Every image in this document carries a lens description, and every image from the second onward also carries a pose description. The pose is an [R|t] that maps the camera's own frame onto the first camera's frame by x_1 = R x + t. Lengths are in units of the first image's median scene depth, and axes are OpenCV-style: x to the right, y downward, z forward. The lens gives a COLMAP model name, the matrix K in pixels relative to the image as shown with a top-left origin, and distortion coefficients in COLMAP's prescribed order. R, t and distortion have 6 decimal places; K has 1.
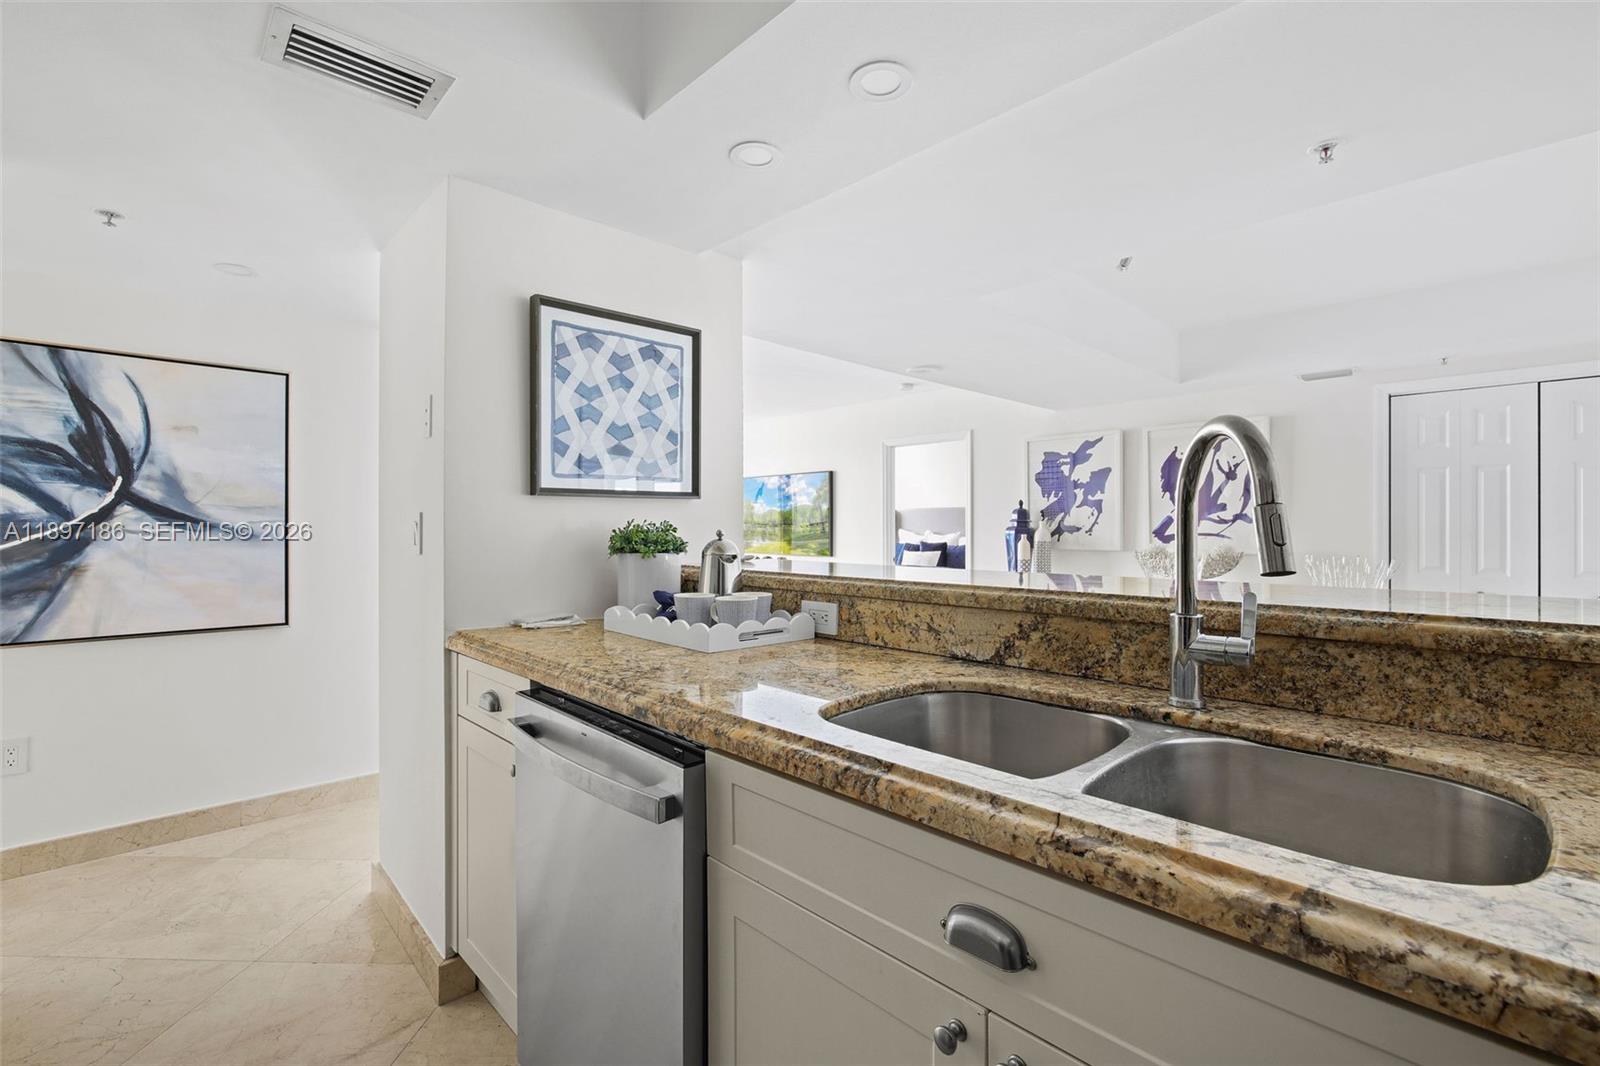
lens RADIAL K [[708.9, 0, 794.3], [0, 708.9, 530.4], [0, 0, 1]] dist [0.000085, -0.000216]
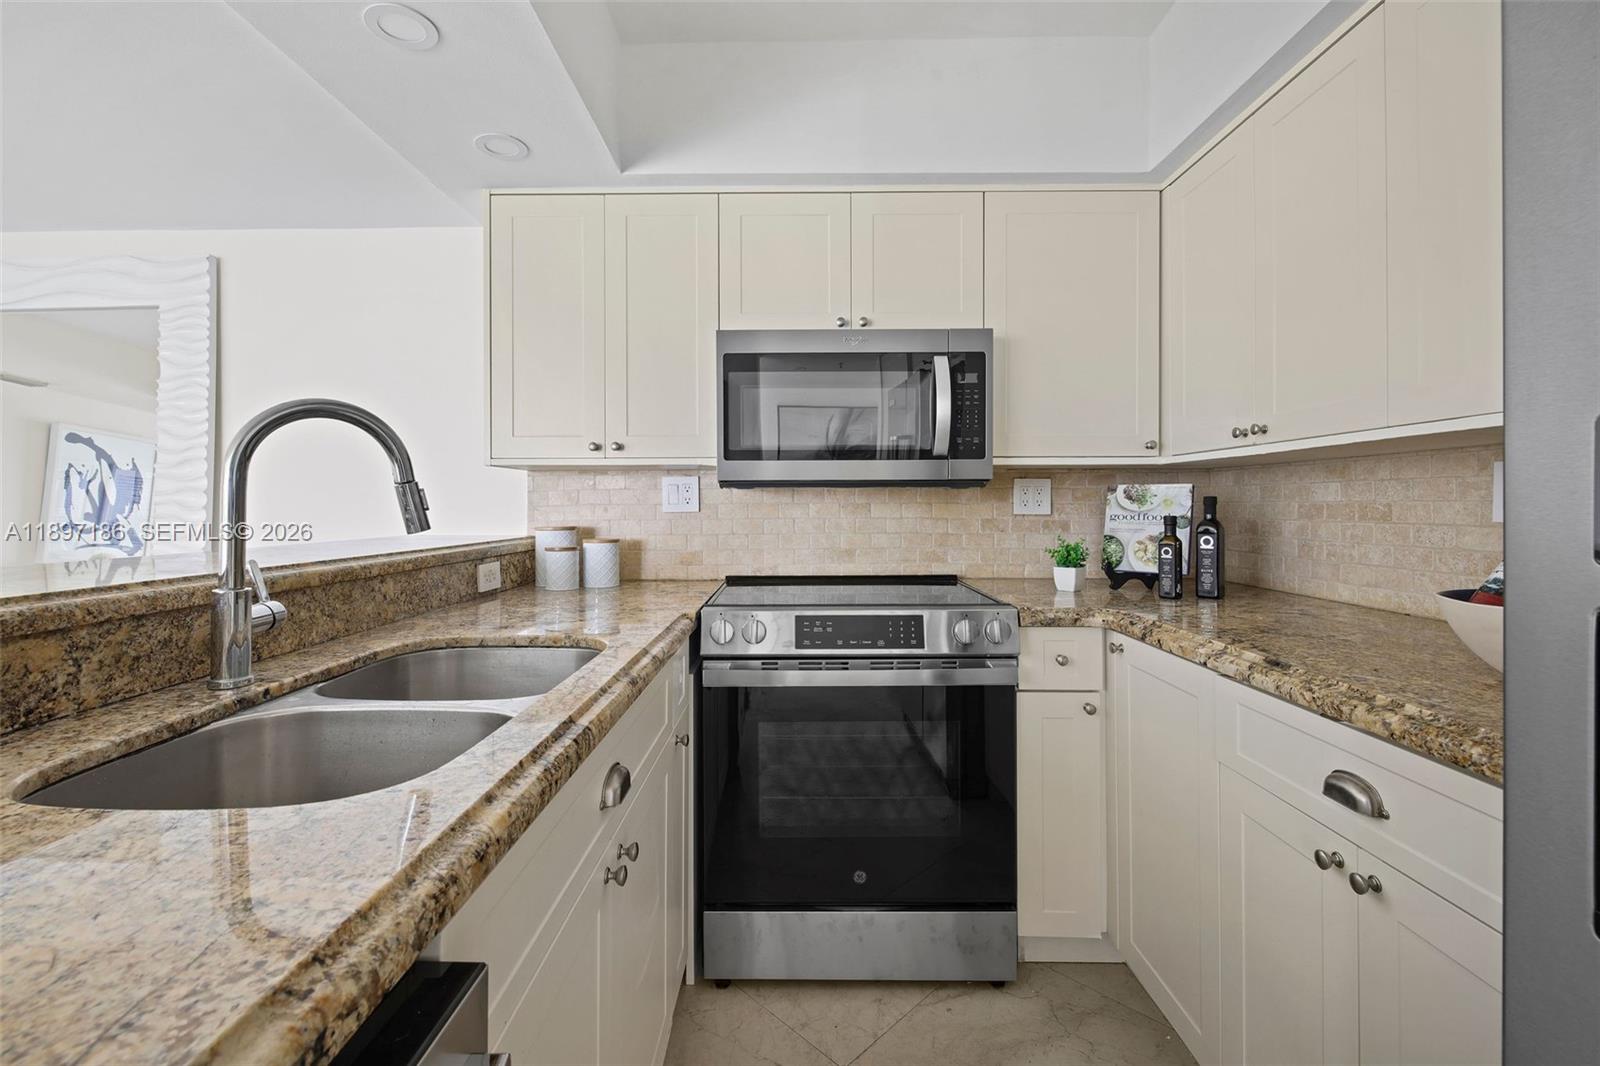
lens RADIAL K [[698.8, 0, 795.3], [0, 698.8, 500.9], [0, 0, 1]] dist [-0.000018, -0.000029]
pose [[-0.721518, 0.004886, 0.692379, -0.574612], [0.002246, 0.999986, -0.004716, 0.006267], [-0.692392, -0.001847, -0.721519, 1.044800]]
